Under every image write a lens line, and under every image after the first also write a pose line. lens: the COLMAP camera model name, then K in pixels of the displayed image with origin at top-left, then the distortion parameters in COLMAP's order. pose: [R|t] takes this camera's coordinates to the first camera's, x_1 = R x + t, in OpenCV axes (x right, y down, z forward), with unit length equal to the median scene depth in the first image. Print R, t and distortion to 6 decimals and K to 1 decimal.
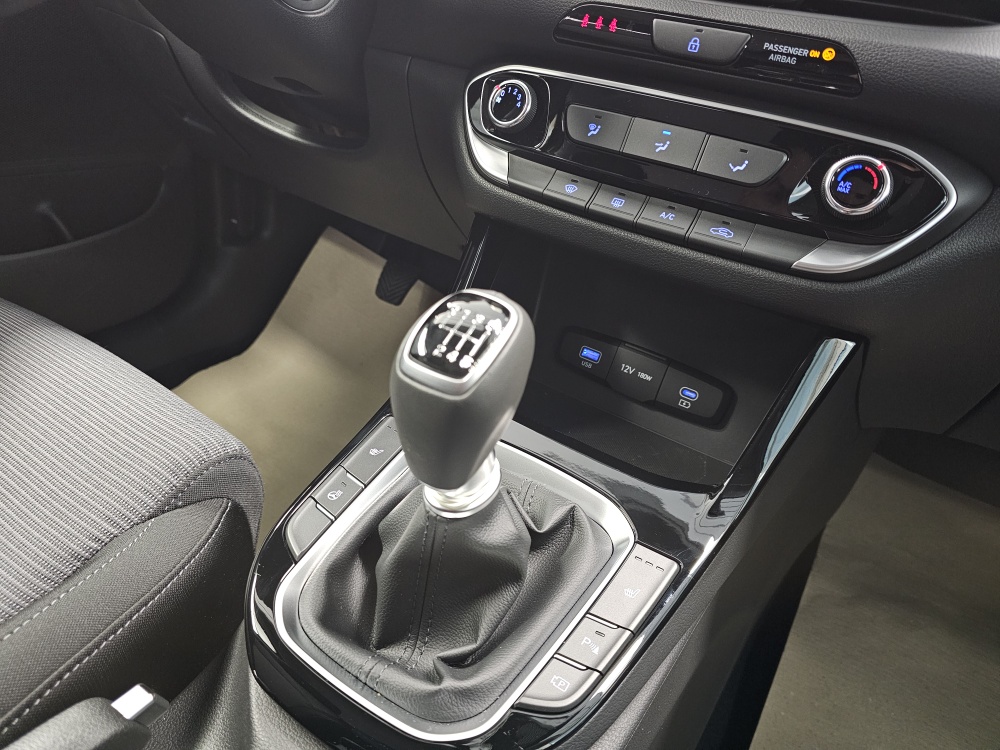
lens RADIAL K [[661.3, 0, 499.3], [0, 661.3, 375.1], [0, 0, 1]] dist [0.008925, 0.000968]
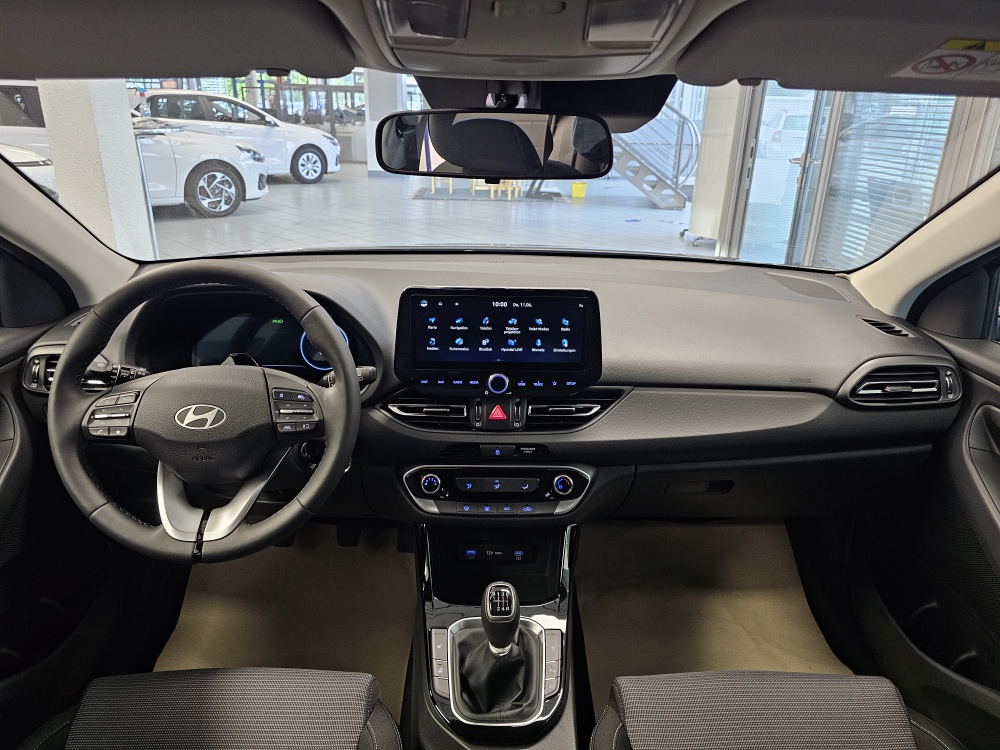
lens RADIAL K [[677.1, 0, 505.4], [0, 677.1, 353.3], [0, 0, 1]] dist [0.037961, -0.047194]
pose [[0.832428, -0.296669, 0.468029, -0.840083], [0.347793, 0.937252, -0.024484, -0.752447], [-0.431397, 0.183158, 0.883374, -1.524315]]
